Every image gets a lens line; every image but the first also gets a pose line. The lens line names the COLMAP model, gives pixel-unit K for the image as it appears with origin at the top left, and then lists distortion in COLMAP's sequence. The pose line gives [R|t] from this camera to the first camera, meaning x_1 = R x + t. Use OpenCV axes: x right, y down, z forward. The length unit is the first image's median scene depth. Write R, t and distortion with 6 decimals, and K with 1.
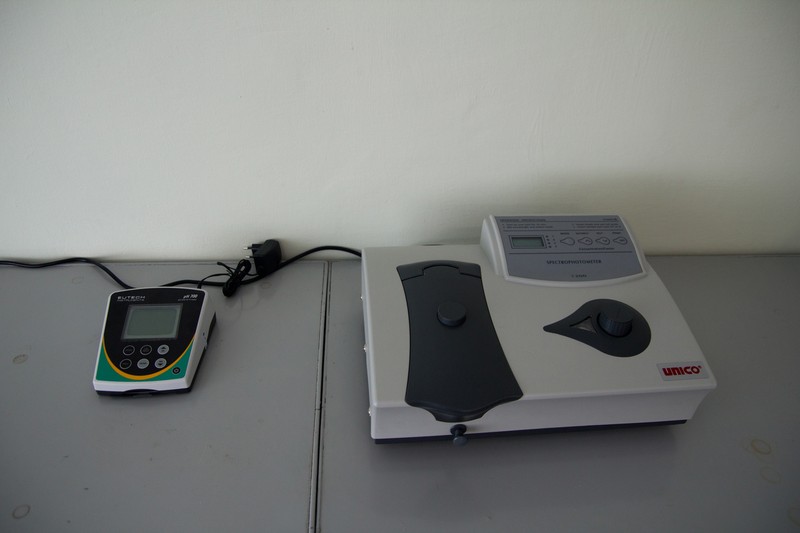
lens RADIAL K [[603.8, 0, 400.0], [0, 603.8, 266.5], [0, 0, 1]] dist [-0.071636, -0.000566]
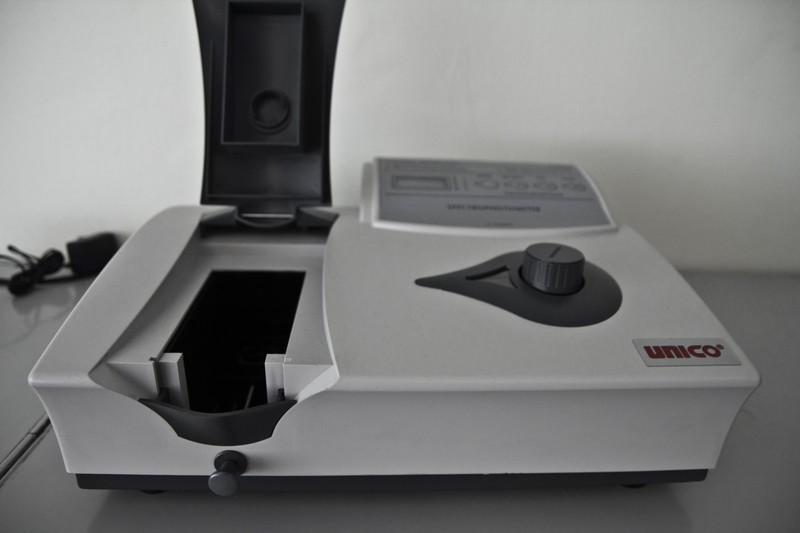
lens RADIAL K [[603.8, 0, 400.0], [0, 603.8, 266.5], [0, 0, 1]] dist [-0.071636, -0.000566]
pose [[0.999257, 0.020597, -0.032570, 0.252799], [-0.027878, 0.969882, -0.241974, 0.232019], [0.026605, 0.242702, 0.969736, 0.495779]]
